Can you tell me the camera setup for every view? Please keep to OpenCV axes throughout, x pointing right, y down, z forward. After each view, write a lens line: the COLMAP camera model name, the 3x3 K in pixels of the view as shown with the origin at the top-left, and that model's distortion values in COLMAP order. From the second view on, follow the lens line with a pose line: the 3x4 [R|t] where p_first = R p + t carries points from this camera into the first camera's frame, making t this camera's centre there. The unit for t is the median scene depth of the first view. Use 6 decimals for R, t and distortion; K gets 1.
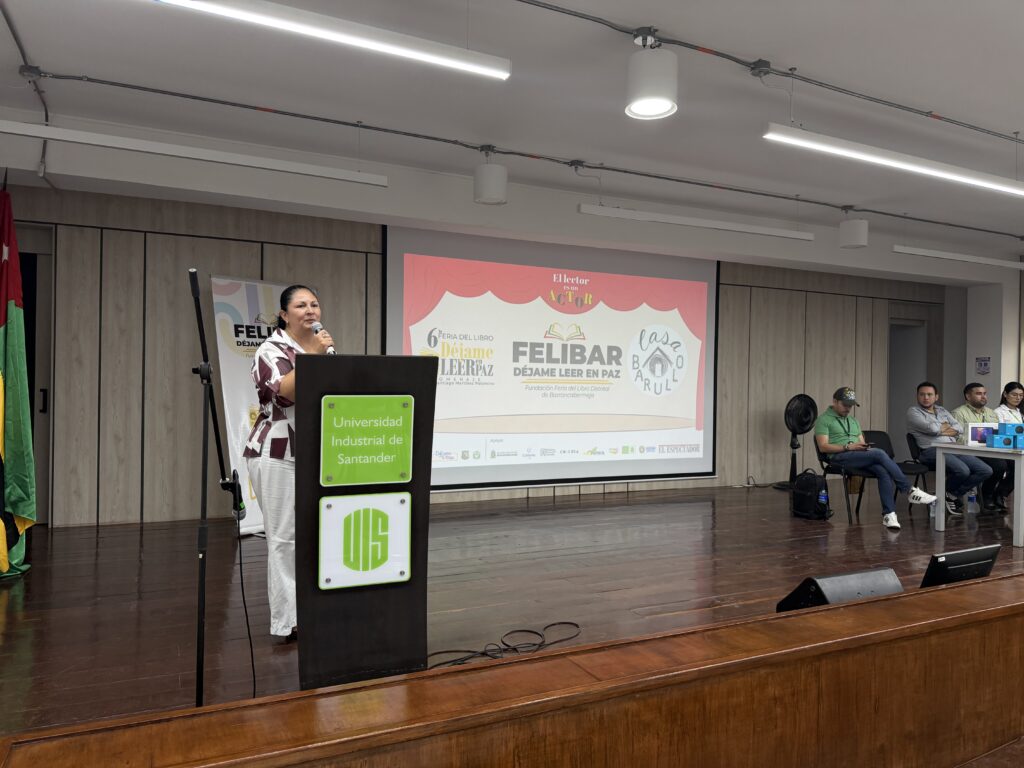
lens RADIAL K [[716.4, 0, 510.8], [0, 716.4, 385.4], [0, 0, 1]] dist [0.091329, -0.115290]
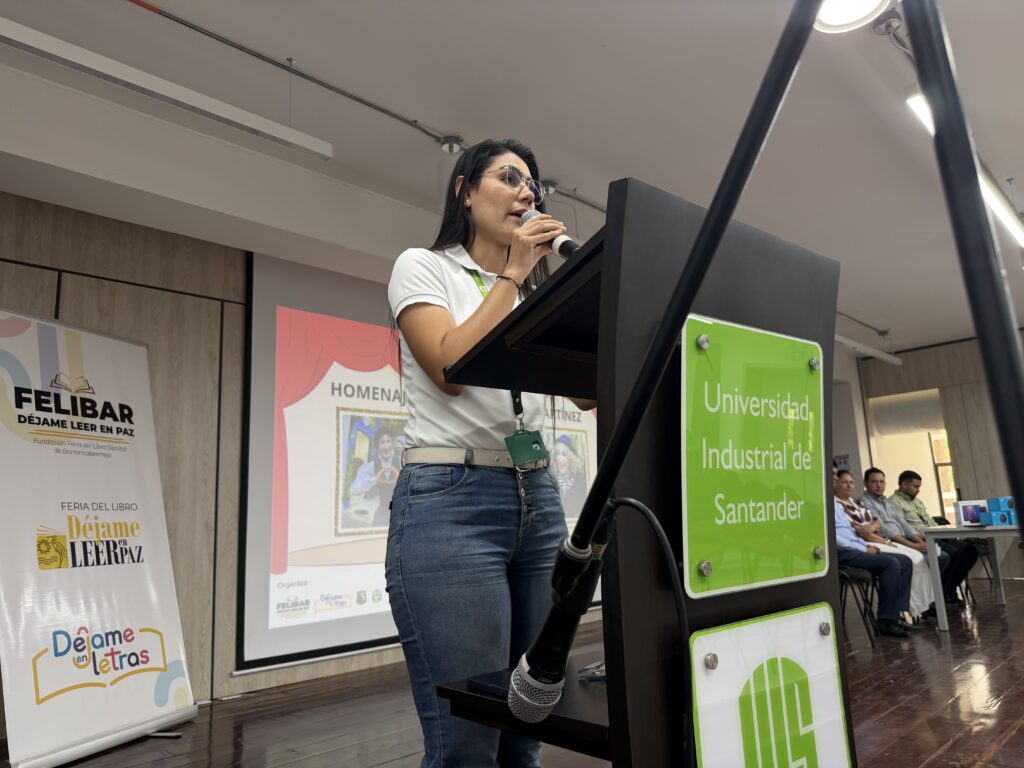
lens RADIAL K [[733.3, 0, 511.3], [0, 733.3, 380.9], [0, 0, 1]] dist [-0.003325, -0.011164]
pose [[0.940751, 0.007783, 0.339009, -0.188606], [0.061801, 0.979058, -0.193976, 0.044175], [-0.333419, 0.203434, 0.920569, 0.302748]]
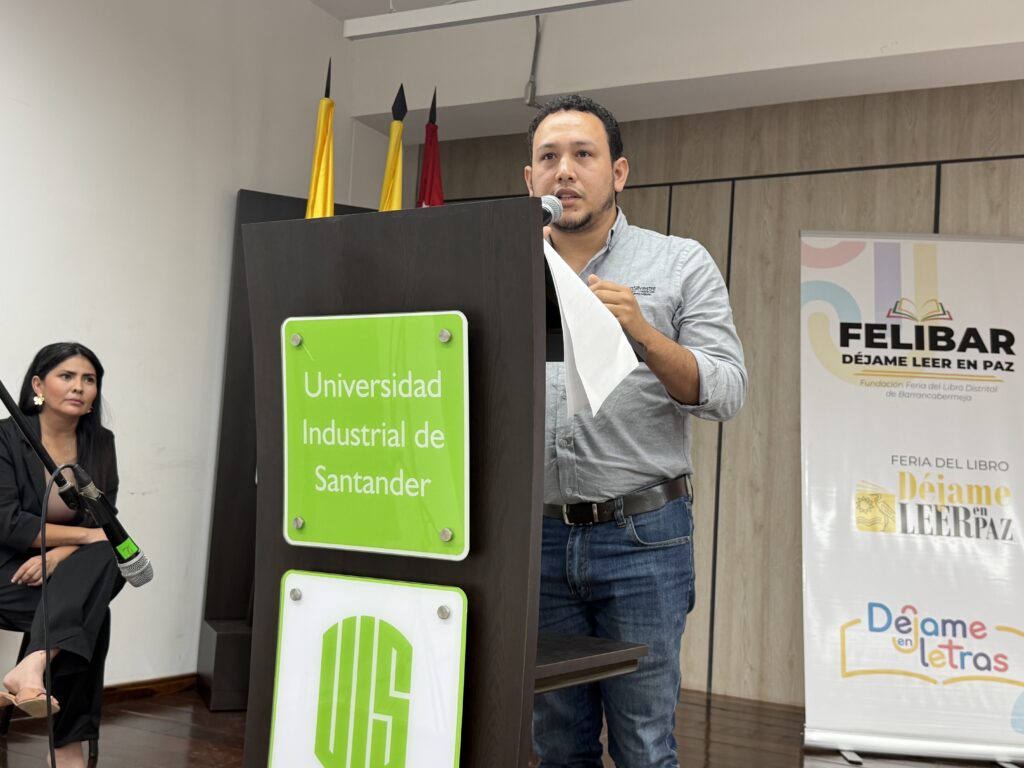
lens RADIAL K [[1204.5, 0, 511.0], [0, 1204.5, 386.4], [0, 0, 1]] dist [0.189914, -0.484766]
pose [[0.582858, -0.041999, -0.811488, 0.157752], [-0.054281, 0.994420, -0.090454, 0.045355], [0.810759, 0.096770, 0.577326, 0.296812]]
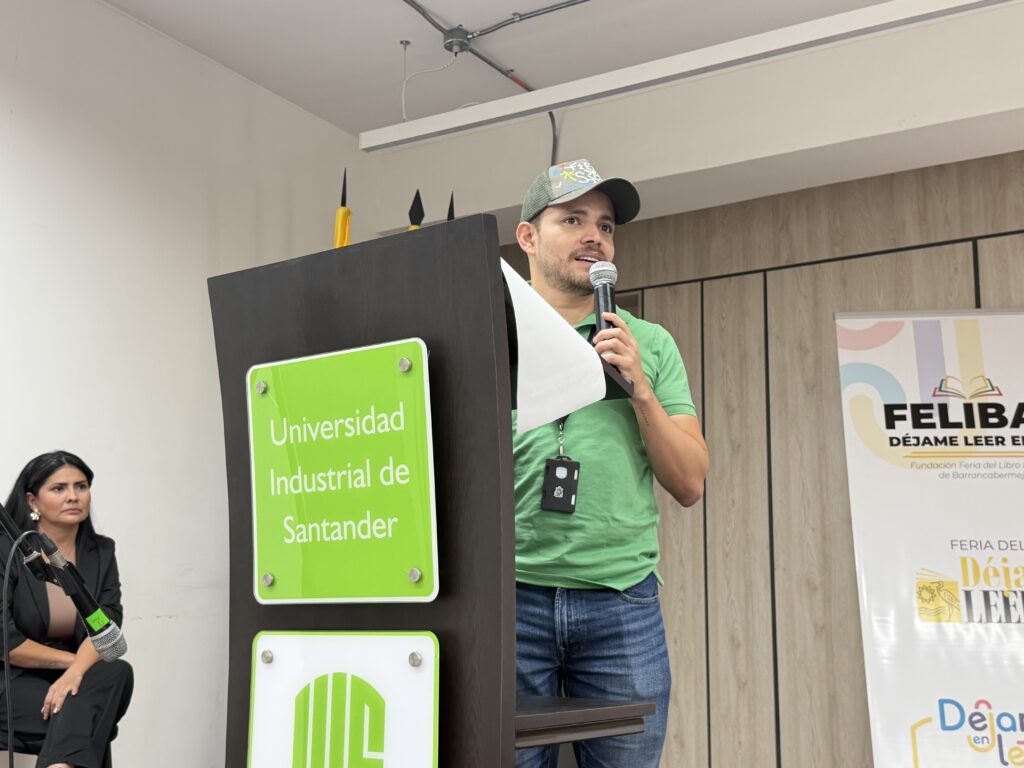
lens RADIAL K [[1223.8, 0, 513.6], [0, 1223.8, 386.0], [0, 0, 1]] dist [0.182752, -0.459980]
pose [[0.535948, -0.165818, -0.827807, 0.159740], [-0.008642, 0.979393, -0.201778, 0.067205], [0.844207, 0.115296, 0.523471, 0.321593]]
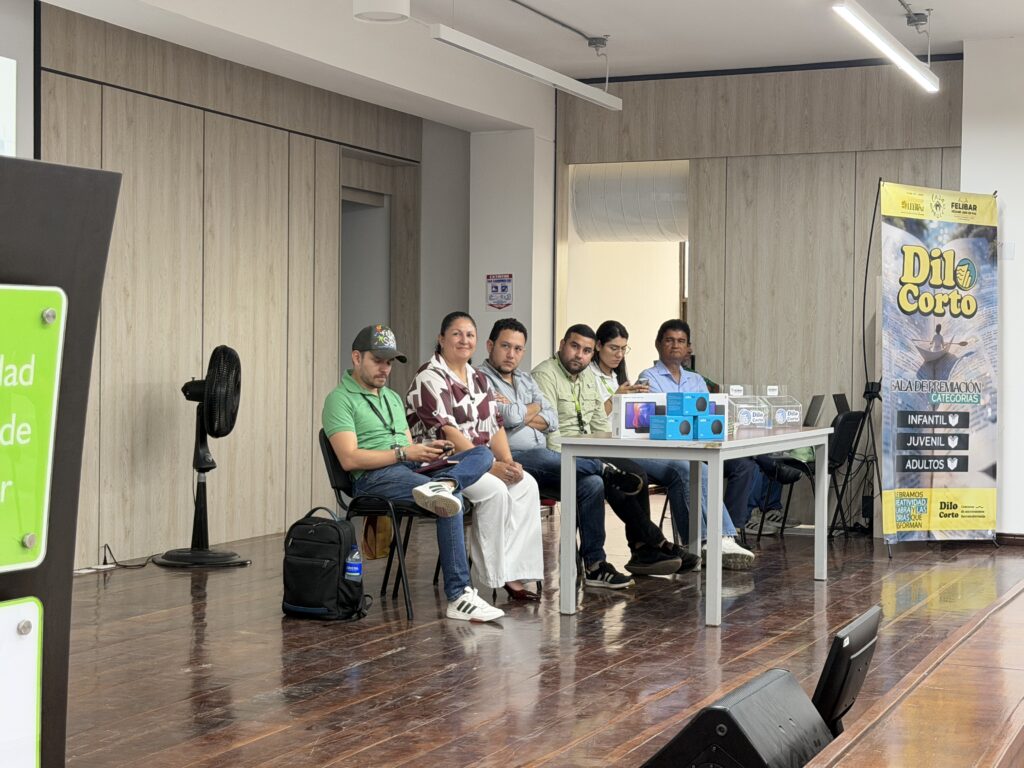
lens RADIAL K [[1757.0, 0, 507.8], [0, 1757.0, 377.7], [0, 0, 1]] dist [0.173884, -0.128887]
pose [[0.753627, -0.012590, 0.657181, -0.220638], [0.000849, 0.999834, 0.018181, 0.017054], [-0.657301, -0.013144, 0.753513, 0.123481]]
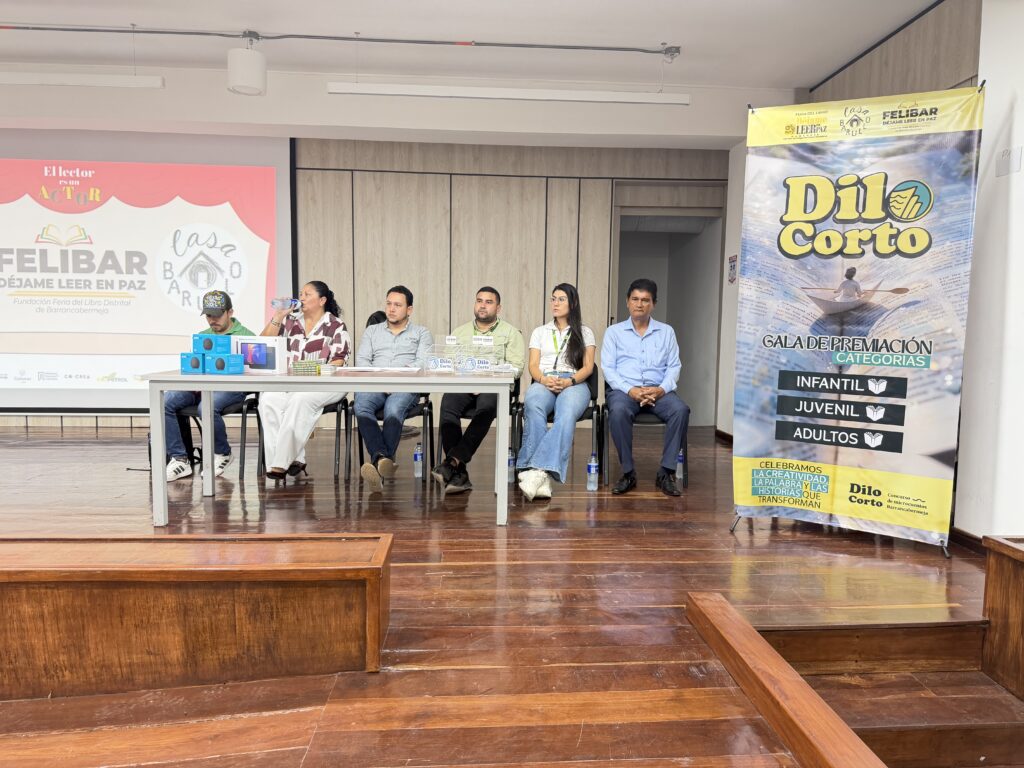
lens RADIAL K [[720.4, 0, 506.1], [0, 720.4, 381.7], [0, 0, 1]] dist [0.068782, -0.116065]
pose [[0.926673, 0.027916, -0.374830, 1.065990], [-0.002111, 0.997609, 0.069080, 0.045085], [0.375862, -0.063224, 0.924516, 0.470936]]
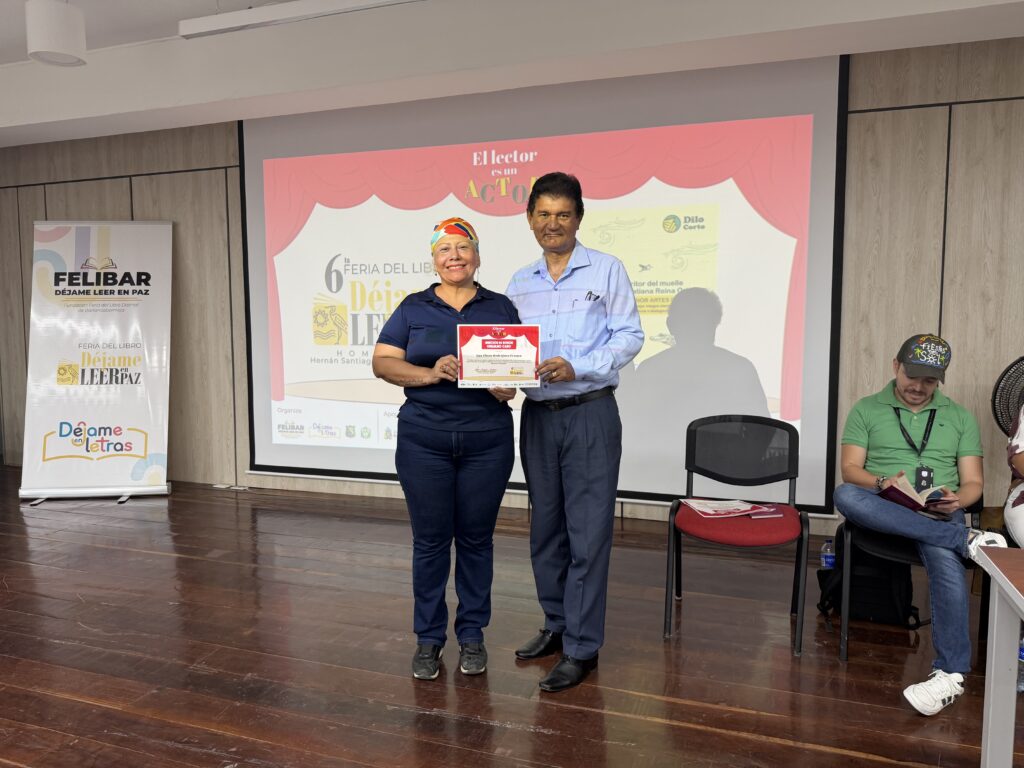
lens RADIAL K [[720.4, 0, 506.1], [0, 720.4, 381.7], [0, 0, 1]] dist [0.068782, -0.116065]
pose [[0.708678, 0.039051, -0.704451, 0.629509], [0.011384, 0.997704, 0.066760, 0.000203], [0.705441, -0.055330, 0.706606, 0.674844]]
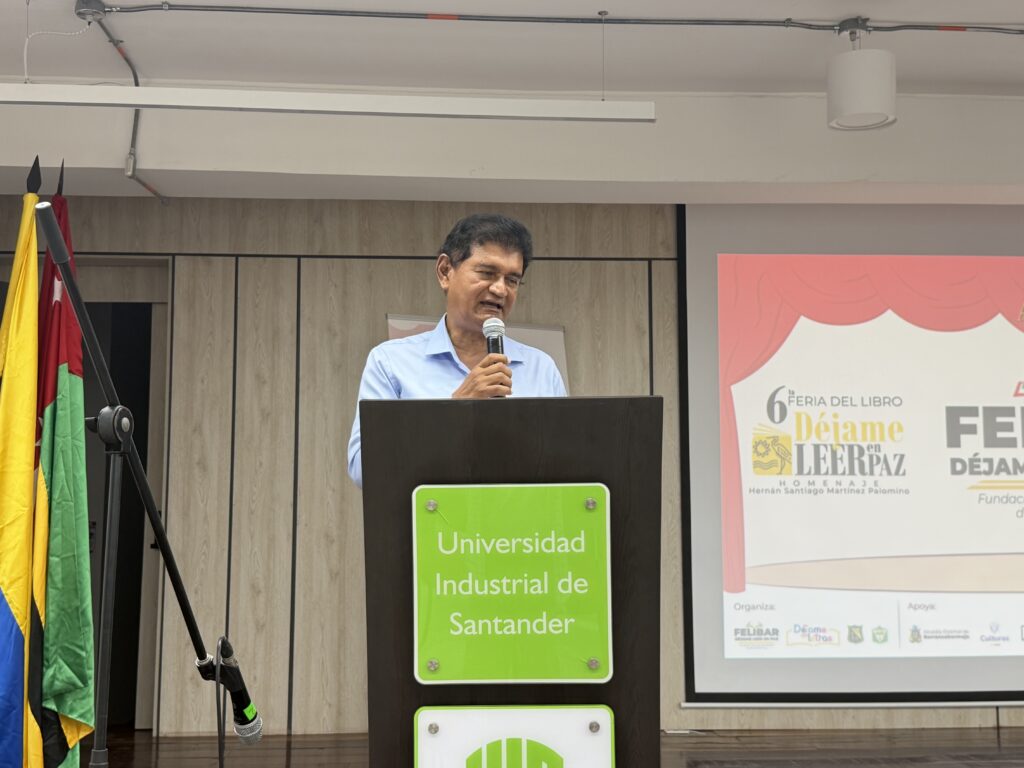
lens RADIAL K [[1178.3, 0, 512.0], [0, 1178.3, 384.0], [0, 0, 1]] dist [0.211571, -0.519906]
pose [[0.927727, -0.054991, -0.369186, 0.037755], [0.014328, 0.993605, -0.111996, 0.014812], [0.372984, 0.098612, 0.922582, 0.125129]]
